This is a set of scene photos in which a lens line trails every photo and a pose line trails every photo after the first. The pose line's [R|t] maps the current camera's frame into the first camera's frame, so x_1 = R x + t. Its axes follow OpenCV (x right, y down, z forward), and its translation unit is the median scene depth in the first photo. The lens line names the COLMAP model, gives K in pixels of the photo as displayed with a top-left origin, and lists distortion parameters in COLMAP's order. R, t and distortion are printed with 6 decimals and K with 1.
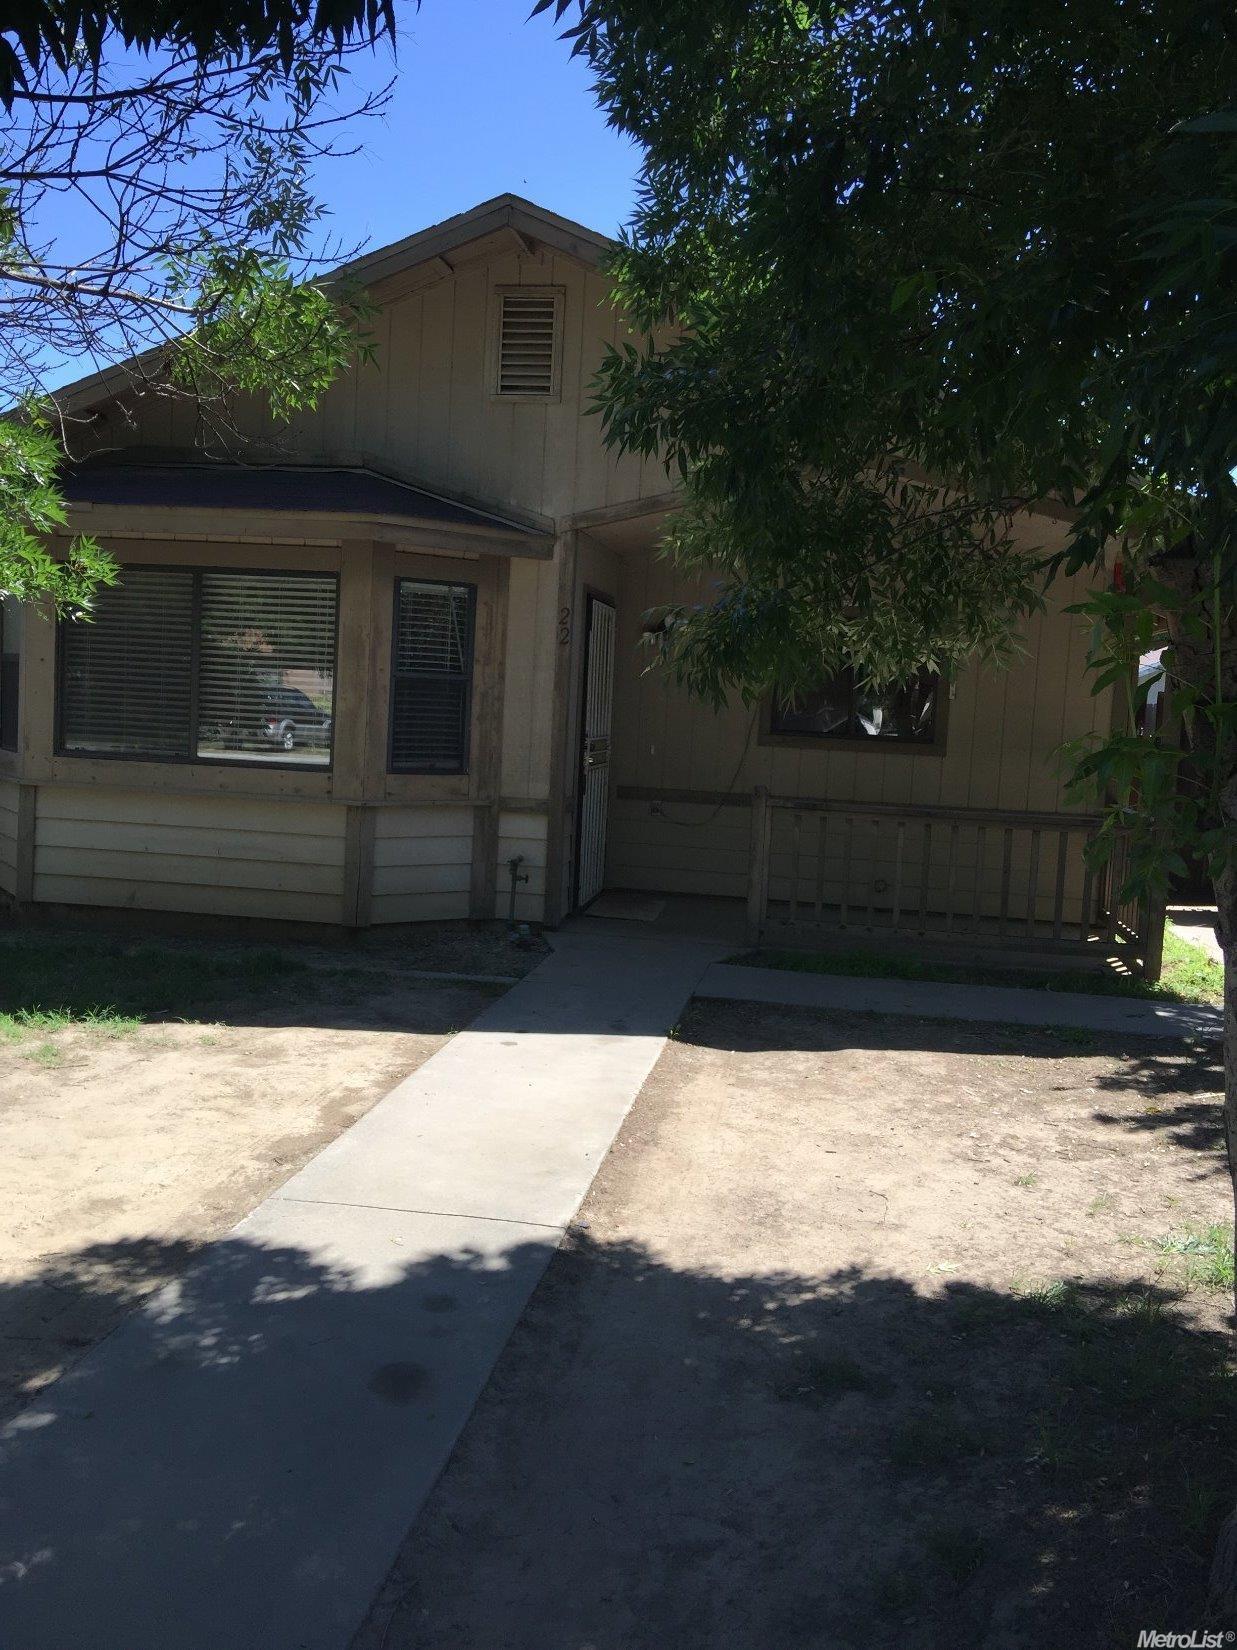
lens RADIAL K [[1394.1, 0, 619.4], [0, 1394.1, 814.9], [0, 0, 1]] dist [0.087683, -0.131059]
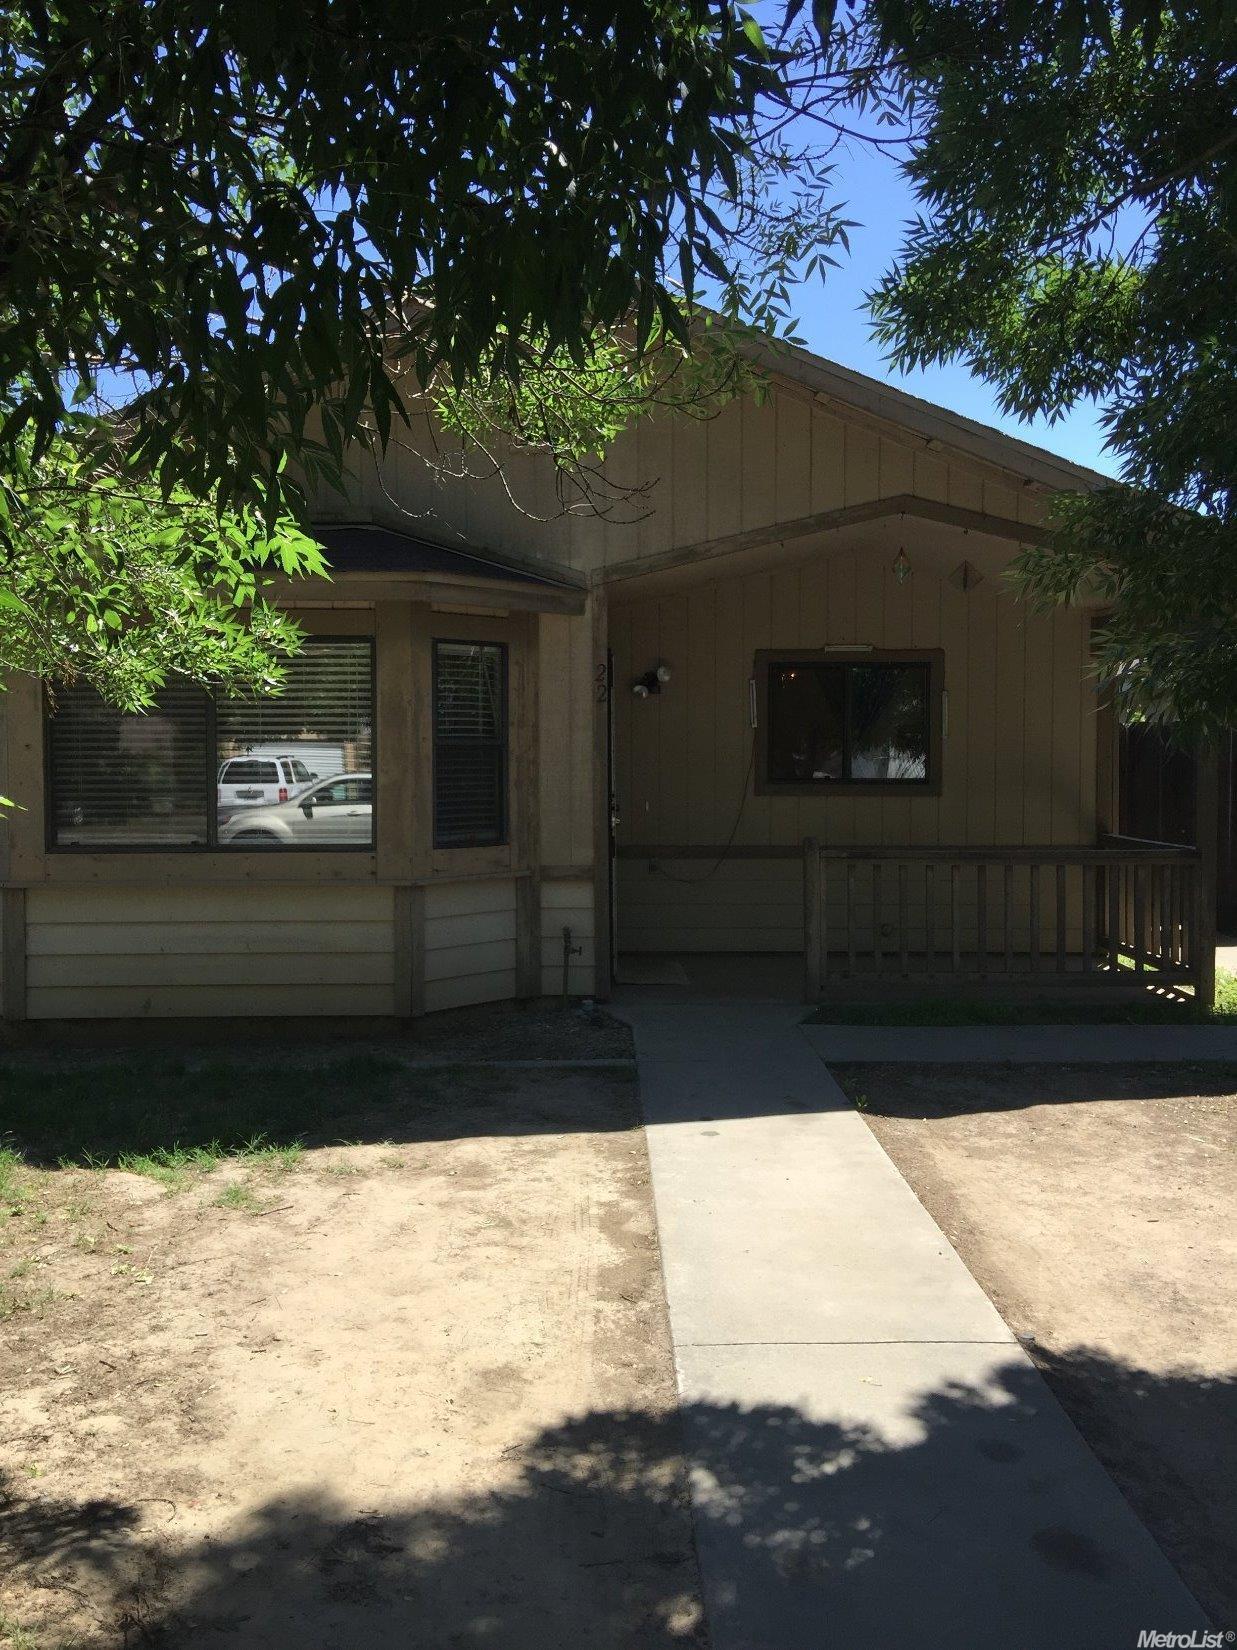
lens RADIAL K [[1394.1, 0, 622.5], [0, 1394.1, 815.7], [0, 0, 1]] dist [0.087683, -0.131059]
pose [[0.983111, -0.058931, 0.173260, -0.204077], [0.064840, 0.997485, -0.028639, -0.017019], [-0.171137, 0.039390, 0.984460, 0.063231]]
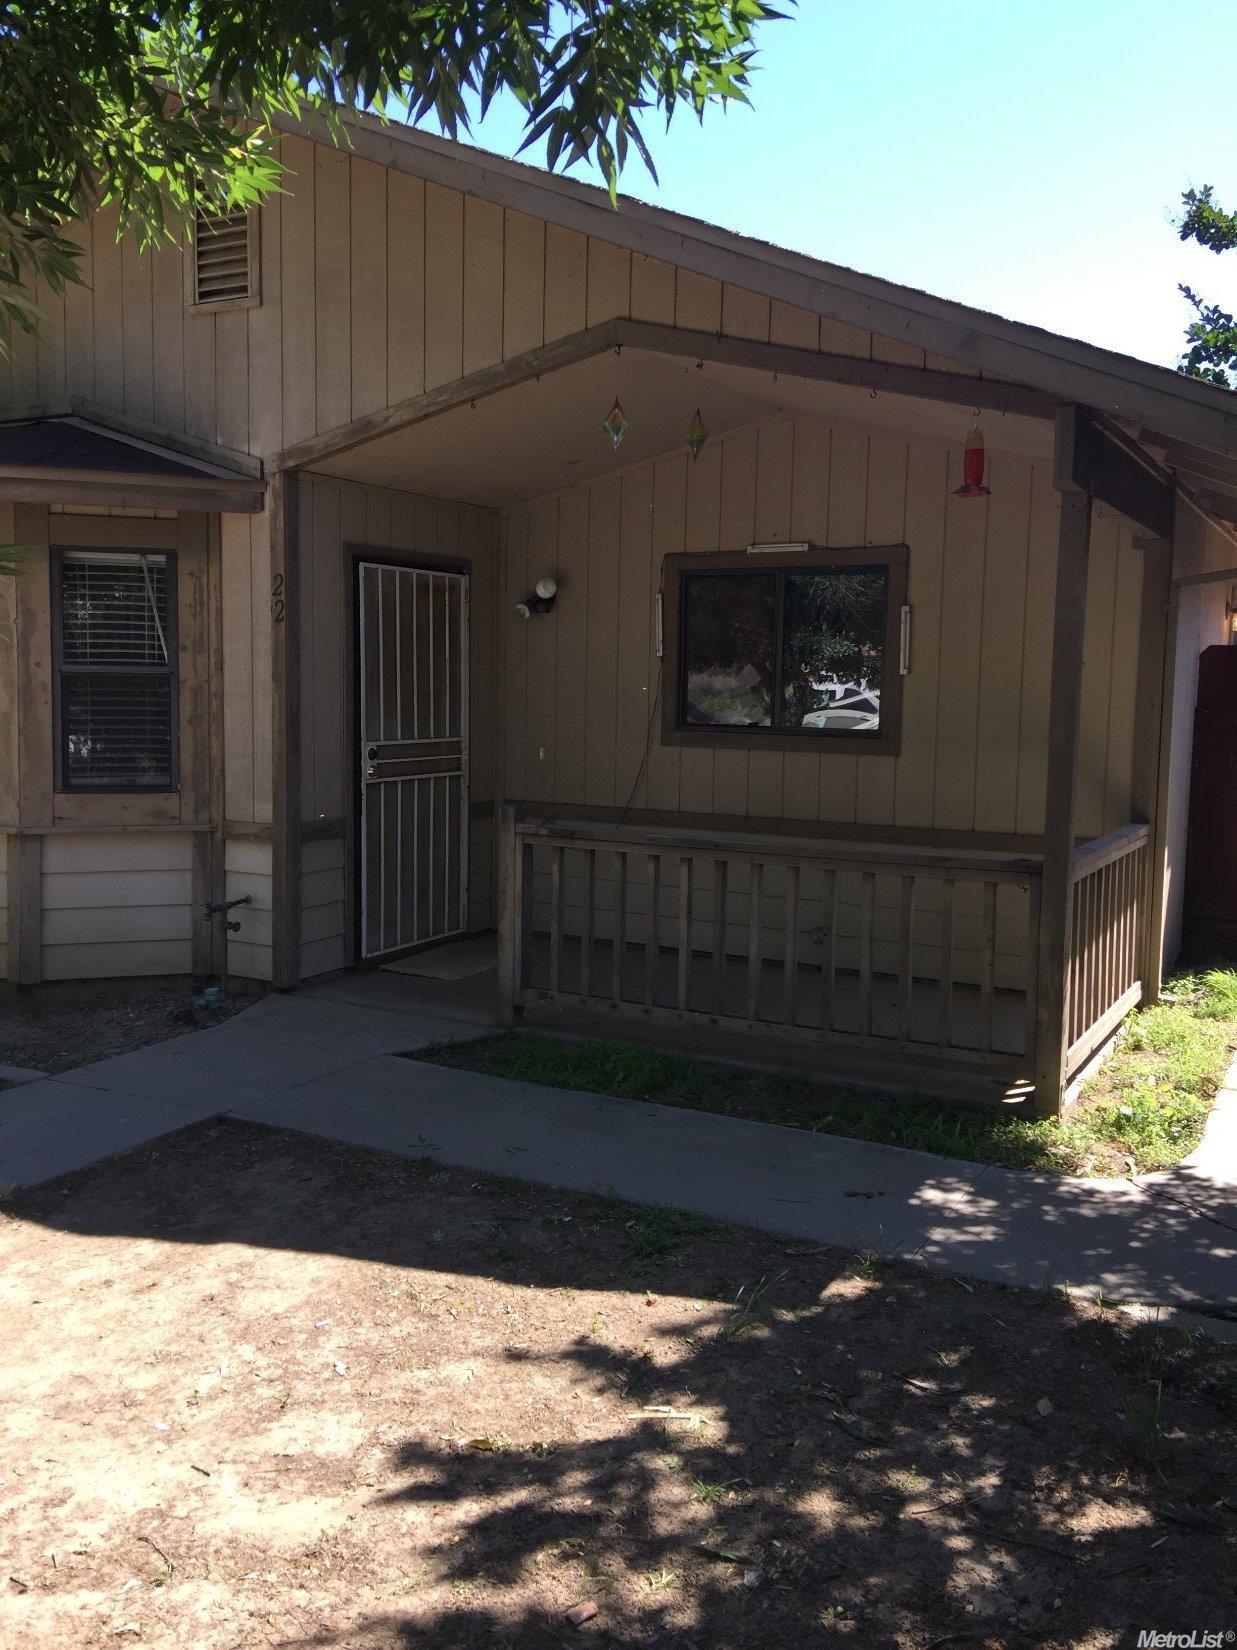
lens RADIAL K [[1394.1, 0, 606.6], [0, 1394.1, 819.8], [0, 0, 1]] dist [0.087683, -0.131059]
pose [[0.943542, -0.001419, -0.331249, 0.401117], [0.004220, 0.999961, 0.007738, -0.019418], [0.331225, -0.008699, 0.943512, 0.346663]]
